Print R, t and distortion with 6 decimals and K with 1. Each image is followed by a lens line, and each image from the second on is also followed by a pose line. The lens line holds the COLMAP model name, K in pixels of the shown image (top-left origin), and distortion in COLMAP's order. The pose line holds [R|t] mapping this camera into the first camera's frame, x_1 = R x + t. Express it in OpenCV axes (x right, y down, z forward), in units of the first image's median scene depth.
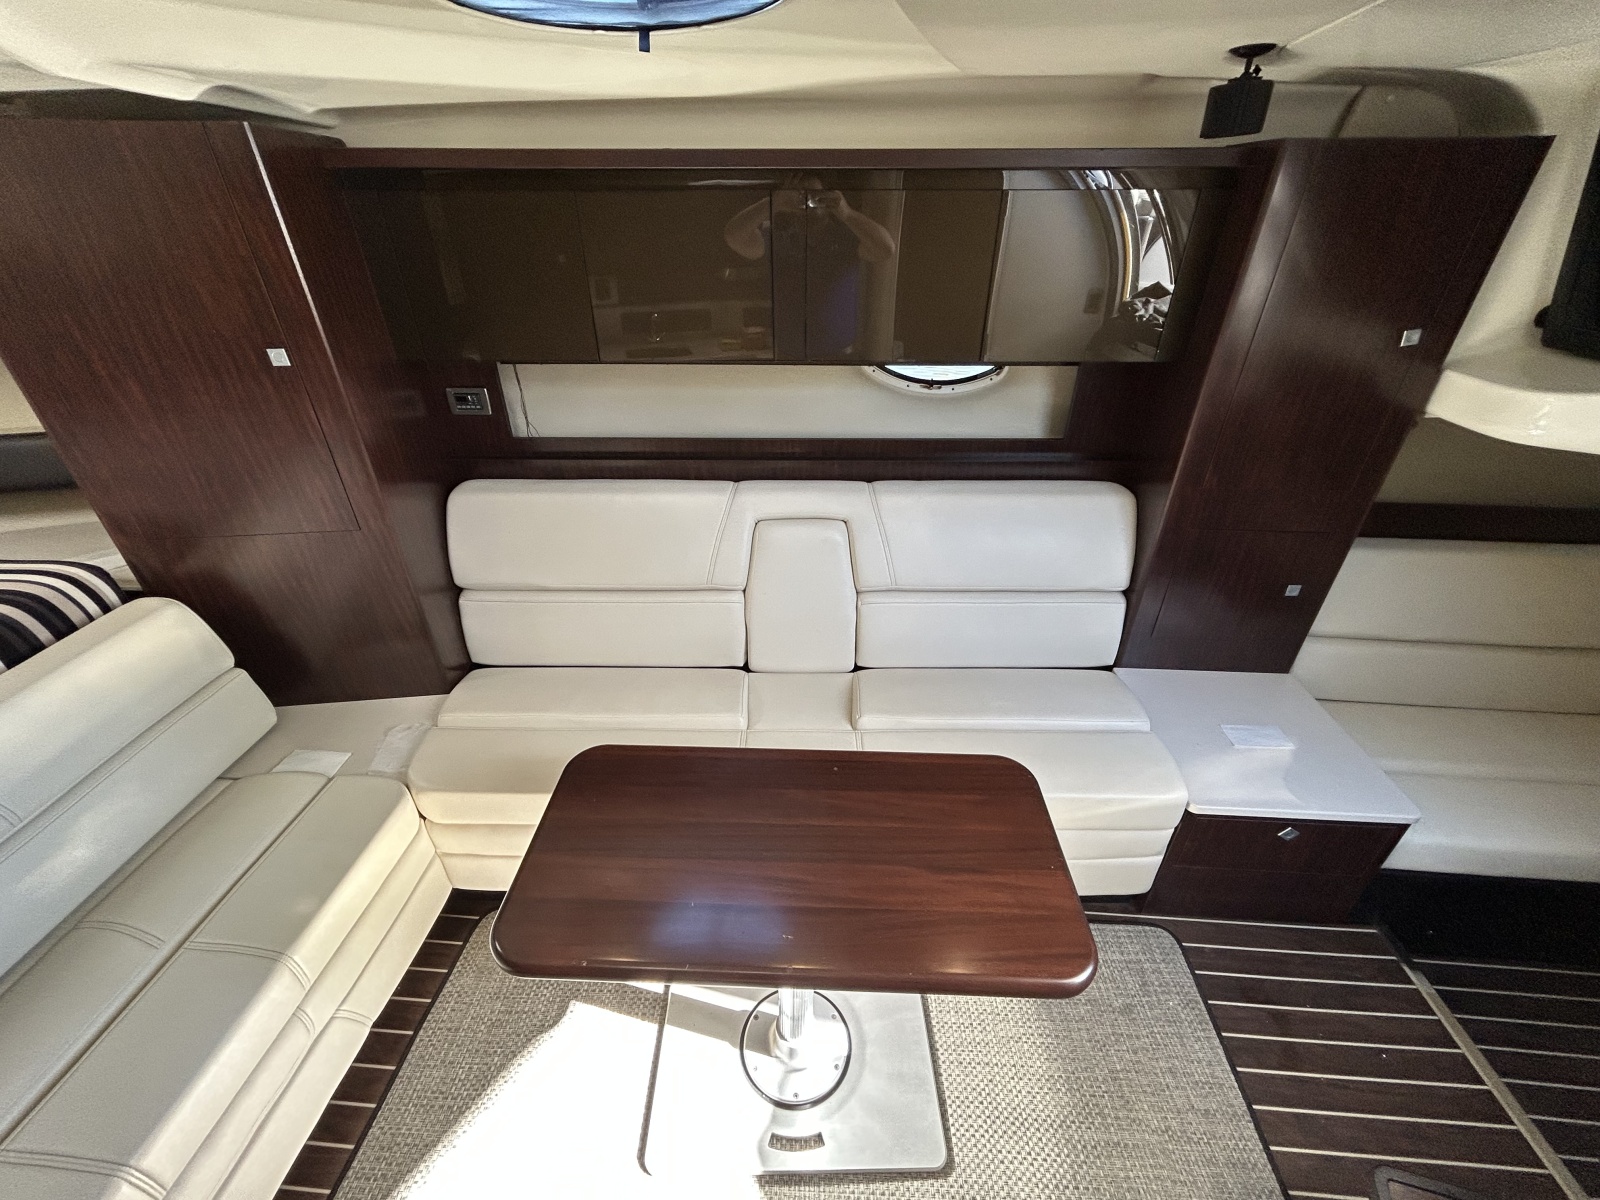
lens RADIAL K [[652.5, 0, 797.3], [0, 652.5, 605.5], [0, 0, 1]] dist [-0.000272, -0.000567]
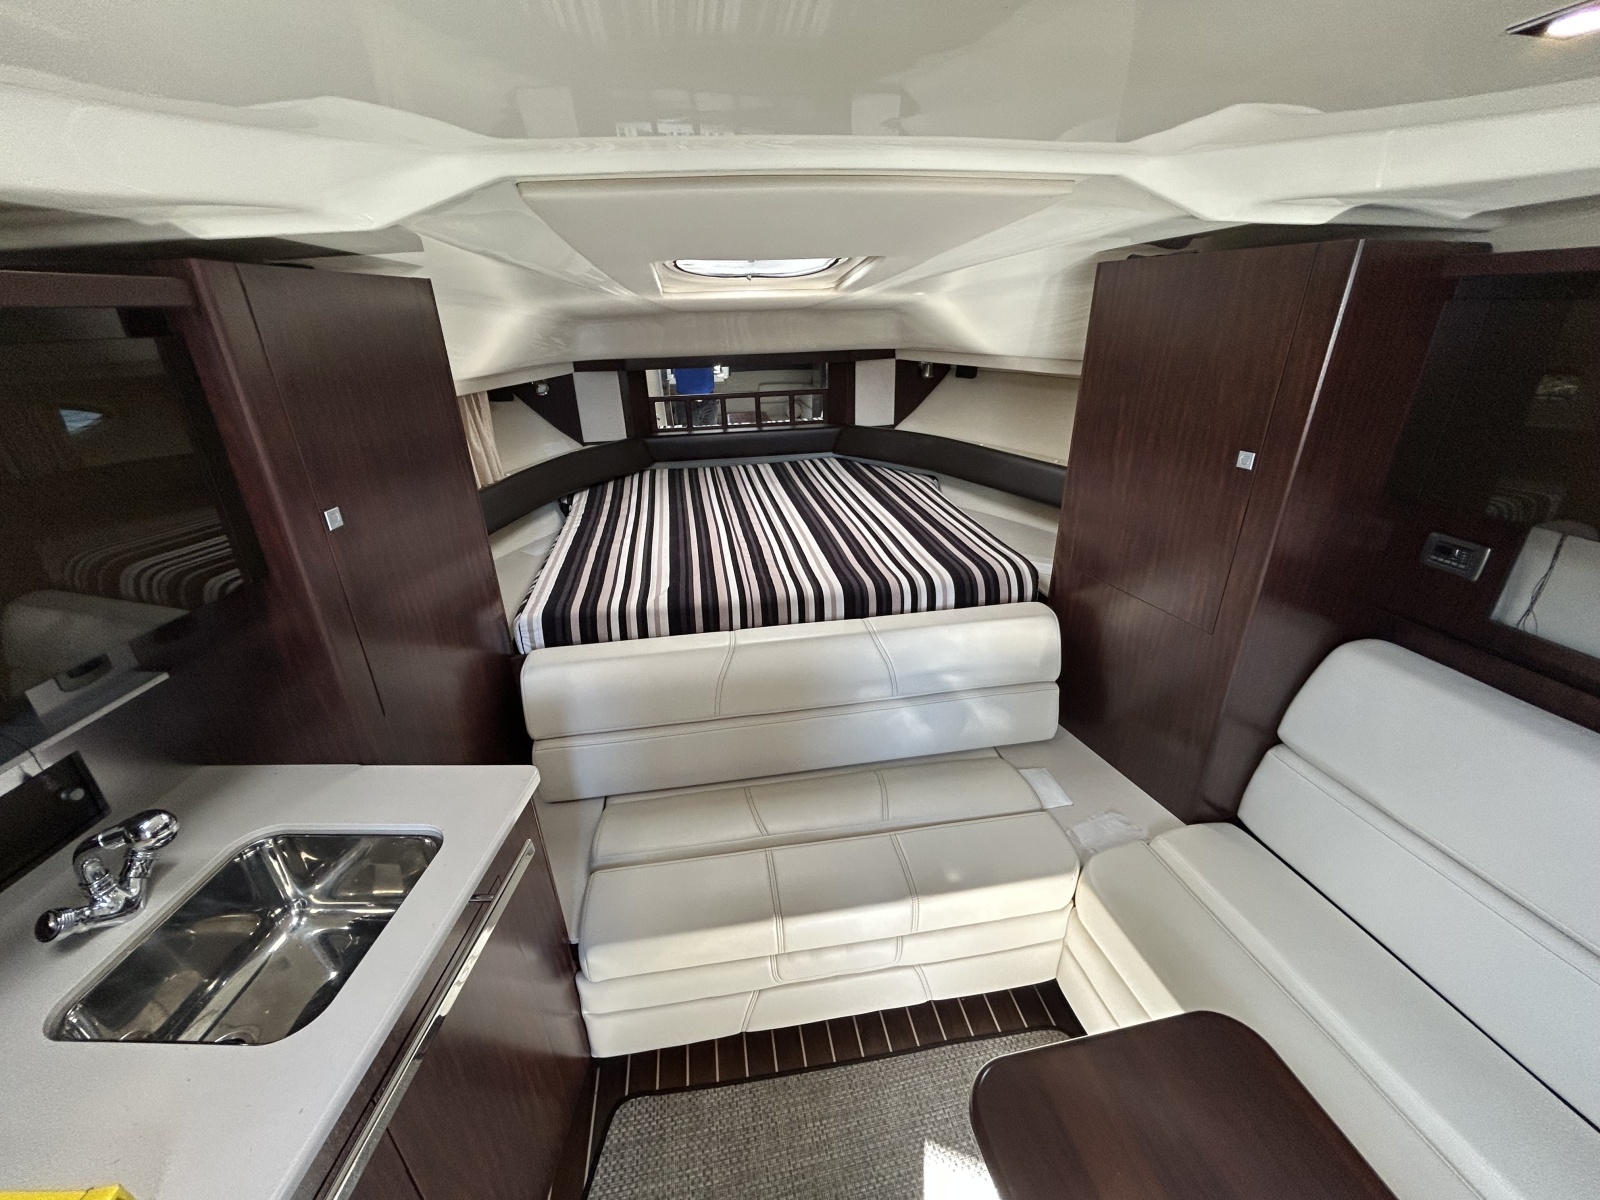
lens RADIAL K [[652.5, 0, 797.3], [0, 652.5, 605.5], [0, 0, 1]] dist [-0.000272, -0.000567]
pose [[0.235454, 0.401412, -0.885115, 0.016552], [-0.499628, 0.831156, 0.244032, -0.078750], [0.833626, 0.384770, 0.396256, 0.094175]]
